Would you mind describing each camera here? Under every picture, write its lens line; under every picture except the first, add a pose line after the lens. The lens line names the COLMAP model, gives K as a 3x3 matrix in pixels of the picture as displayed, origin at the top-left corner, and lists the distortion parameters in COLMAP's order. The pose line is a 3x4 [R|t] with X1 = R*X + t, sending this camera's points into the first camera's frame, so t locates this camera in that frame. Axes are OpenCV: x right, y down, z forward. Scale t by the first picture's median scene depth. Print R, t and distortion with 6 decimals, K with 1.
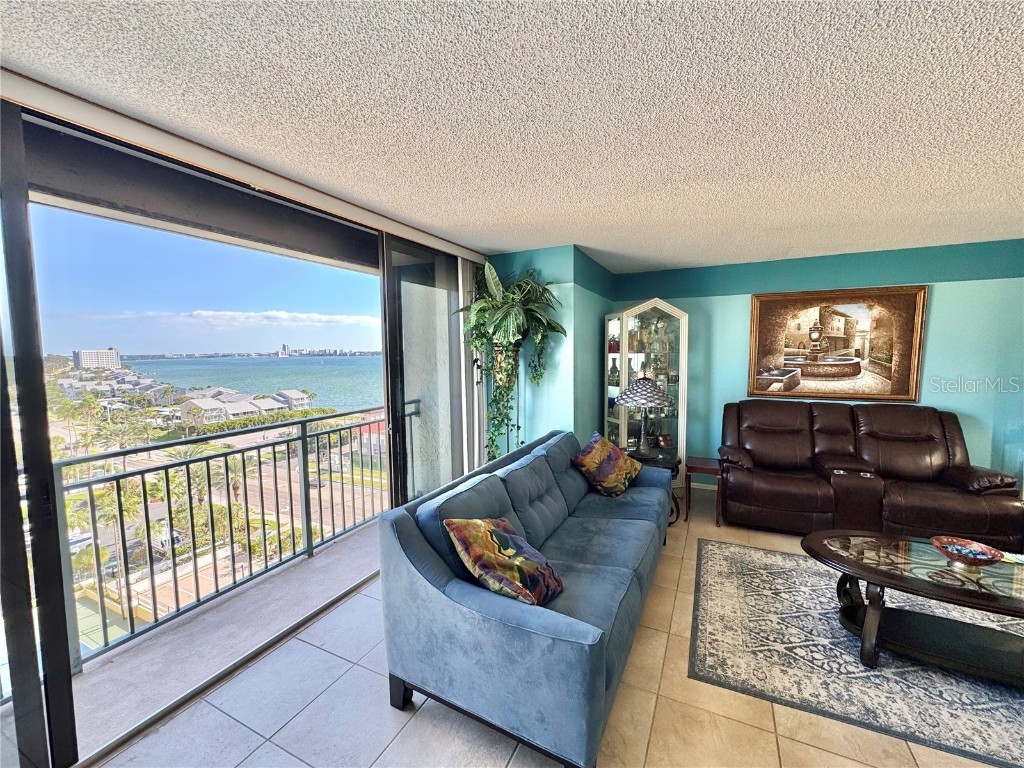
lens RADIAL K [[421.6, 0, 507.2], [0, 421.6, 383.5], [0, 0, 1]] dist [-0.003965, 0.000852]
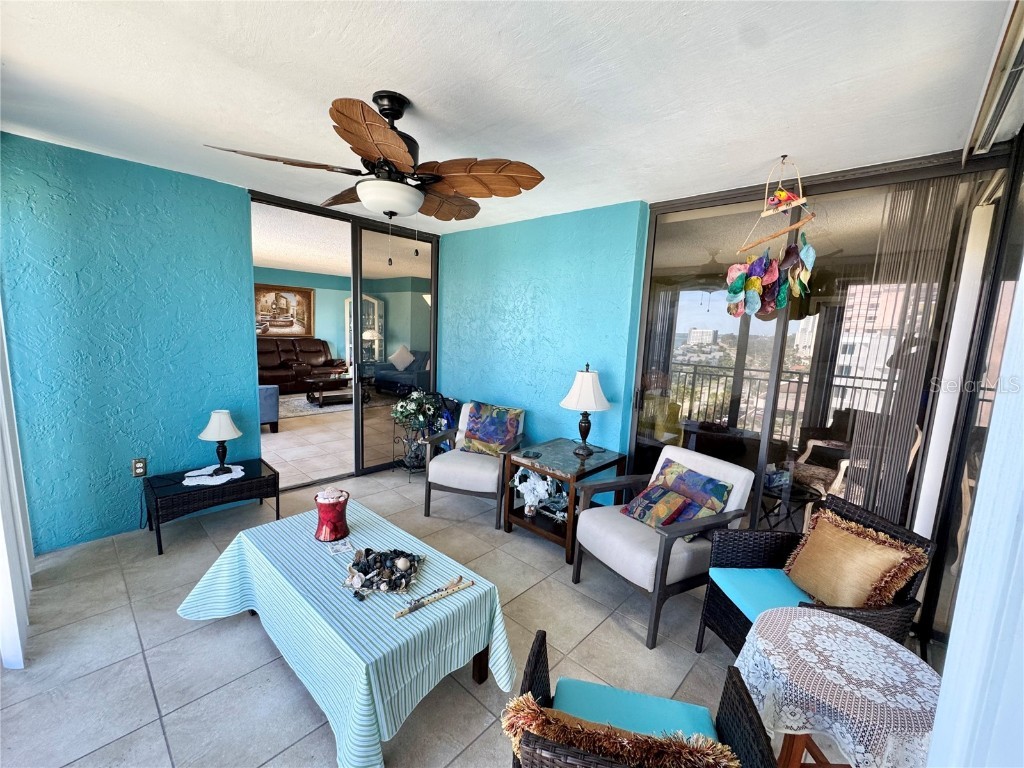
lens RADIAL K [[421.6, 0, 512.9], [0, 421.6, 384.0], [0, 0, 1]] dist [-0.003965, 0.000852]
pose [[0.289559, -0.112298, 0.950550, -0.991978], [0.028892, 0.993667, 0.108590, 0.078351], [-0.956724, -0.003980, 0.290970, -0.772424]]
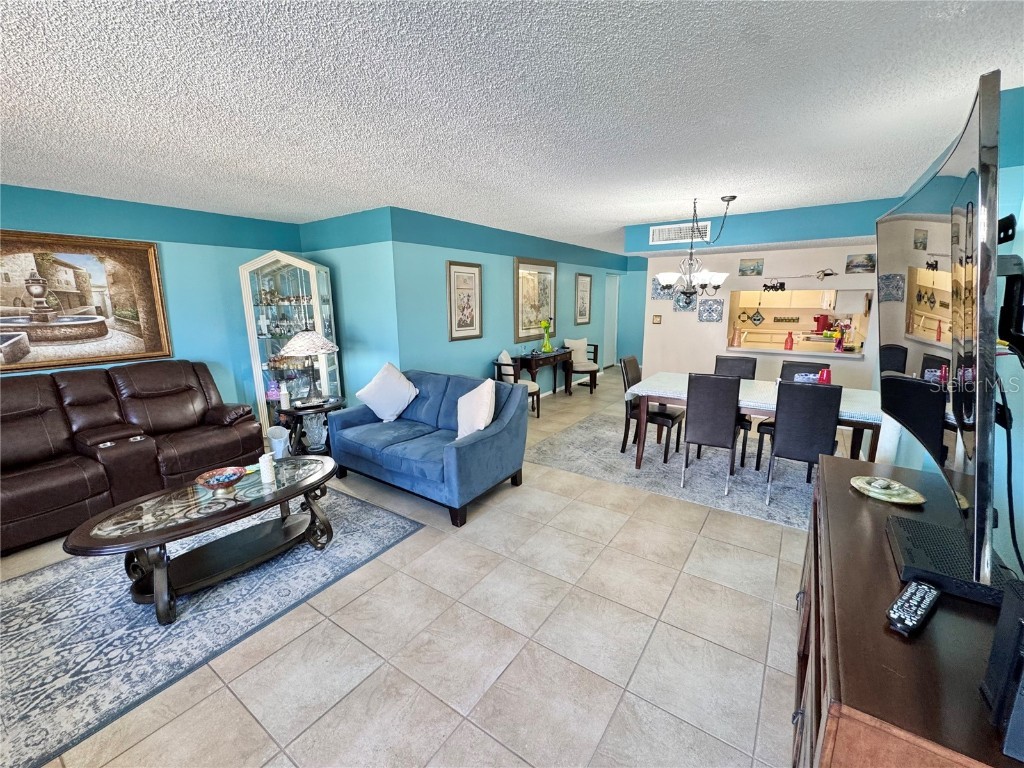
lens RADIAL K [[421.6, 0, 513.1], [0, 421.6, 382.6], [0, 0, 1]] dist [-0.003965, 0.000852]
pose [[0.146321, -0.183487, 0.972071, 0.059267], [0.086454, 0.981259, 0.172208, 0.000225], [-0.985452, 0.058842, 0.159442, -0.009145]]
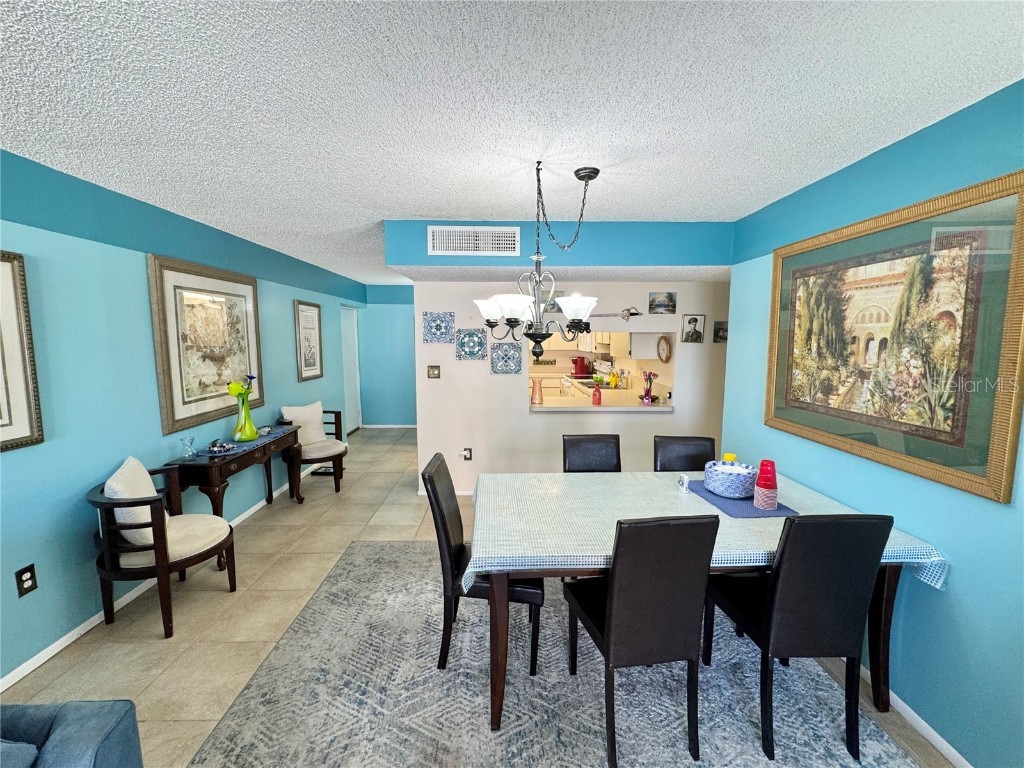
lens RADIAL K [[421.6, 0, 511.7], [0, 421.6, 383.1], [0, 0, 1]] dist [-0.003965, 0.000852]
pose [[-0.460814, -0.087499, 0.883173, 0.666716], [0.076586, 0.987496, 0.137794, -0.016756], [-0.884186, 0.131136, -0.448350, 0.005766]]
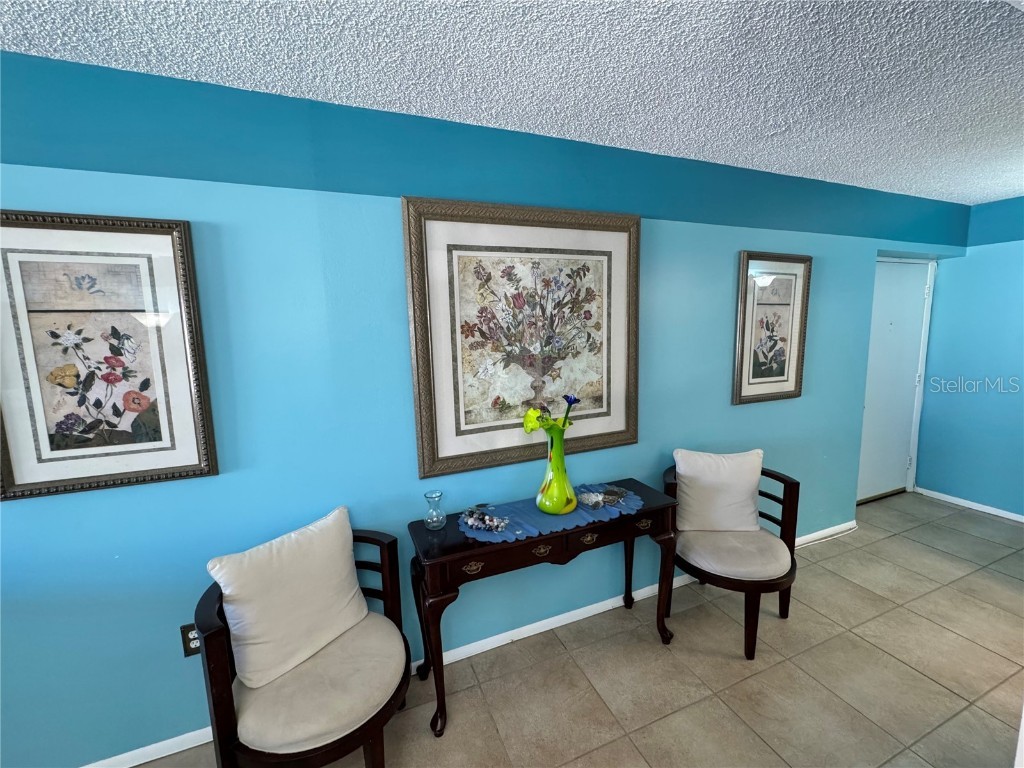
lens RADIAL K [[421.6, 0, 511.3], [0, 421.6, 387.0], [0, 0, 1]] dist [-0.003965, 0.000852]
pose [[0.660641, -0.110033, 0.742594, 1.291496], [0.081646, 0.993863, 0.074629, -0.005102], [-0.746249, 0.011327, 0.665570, -0.176140]]
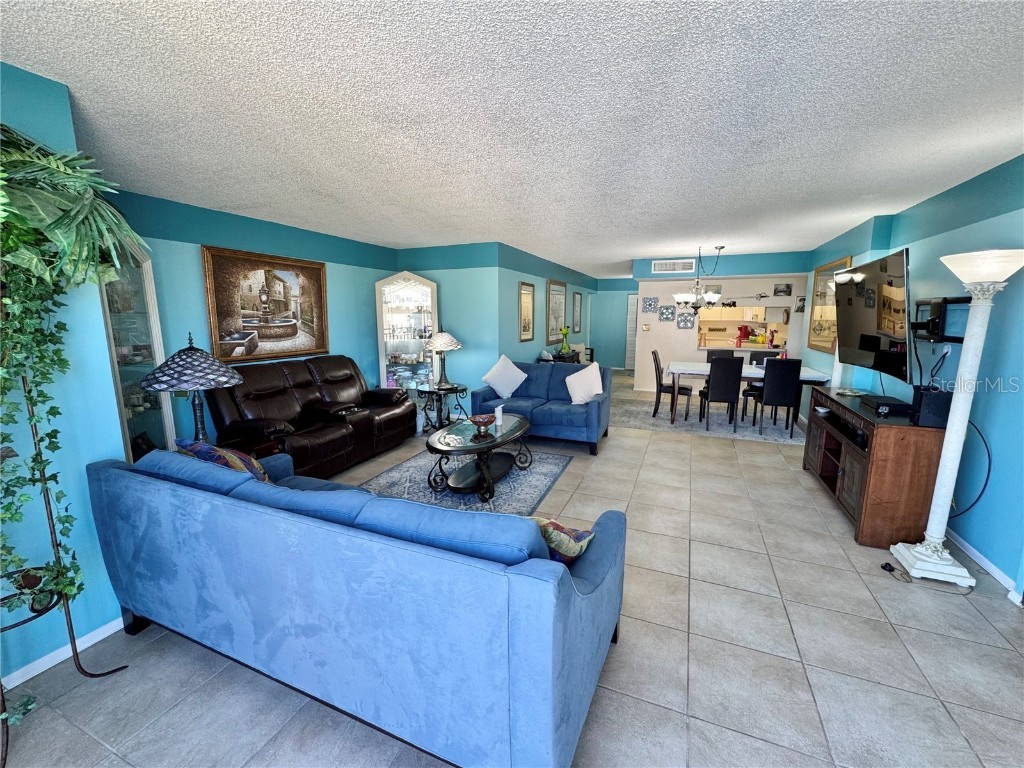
lens RADIAL K [[421.6, 0, 514.6], [0, 421.6, 381.6], [0, 0, 1]] dist [-0.003965, 0.000852]
pose [[-0.065458, -0.144809, 0.987292, -0.366958], [0.082016, 0.985286, 0.149952, -0.017131], [-0.994479, 0.090790, -0.052618, 0.483591]]
